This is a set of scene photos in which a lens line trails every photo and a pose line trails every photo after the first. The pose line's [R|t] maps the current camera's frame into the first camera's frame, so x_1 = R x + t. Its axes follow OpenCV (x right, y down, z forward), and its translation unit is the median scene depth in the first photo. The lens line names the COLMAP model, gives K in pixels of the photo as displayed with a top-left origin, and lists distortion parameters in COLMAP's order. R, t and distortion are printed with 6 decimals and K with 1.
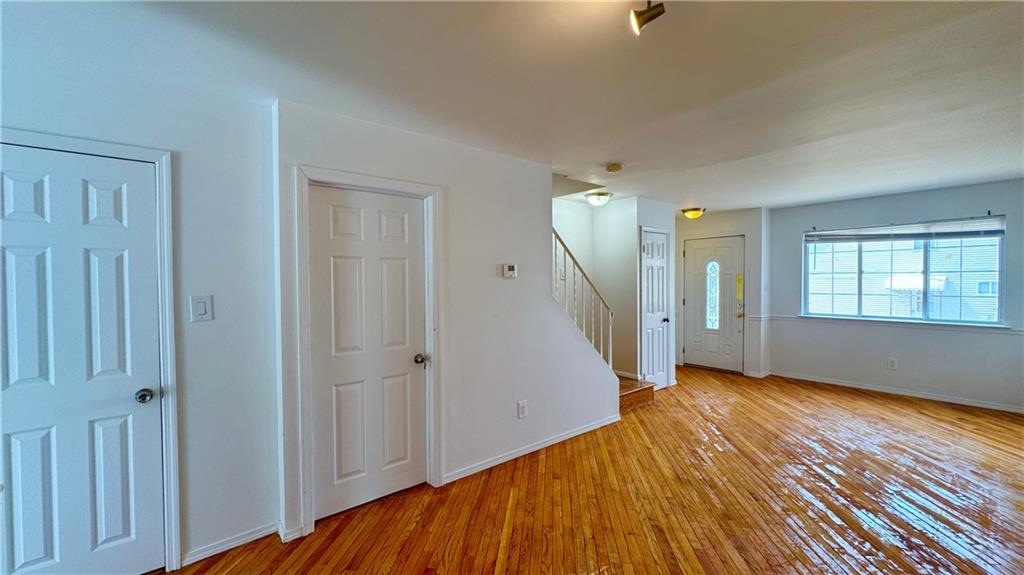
lens RADIAL K [[410.8, 0, 512.0], [0, 410.8, 287.5], [0, 0, 1]] dist [-0.001567, -0.000146]
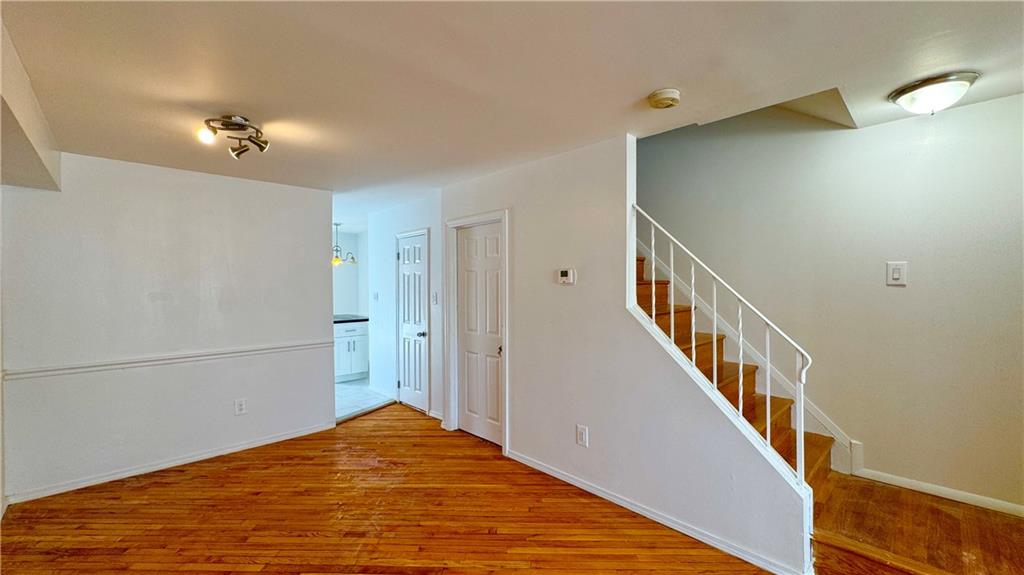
lens RADIAL K [[410.8, 0, 512.0], [0, 410.8, 287.5], [0, 0, 1]] dist [-0.001567, -0.000146]
pose [[0.077188, 0.013682, -0.996923, 1.169065], [-0.017595, 0.999769, 0.012359, -0.032686], [0.996861, 0.016587, 0.077410, 1.042913]]
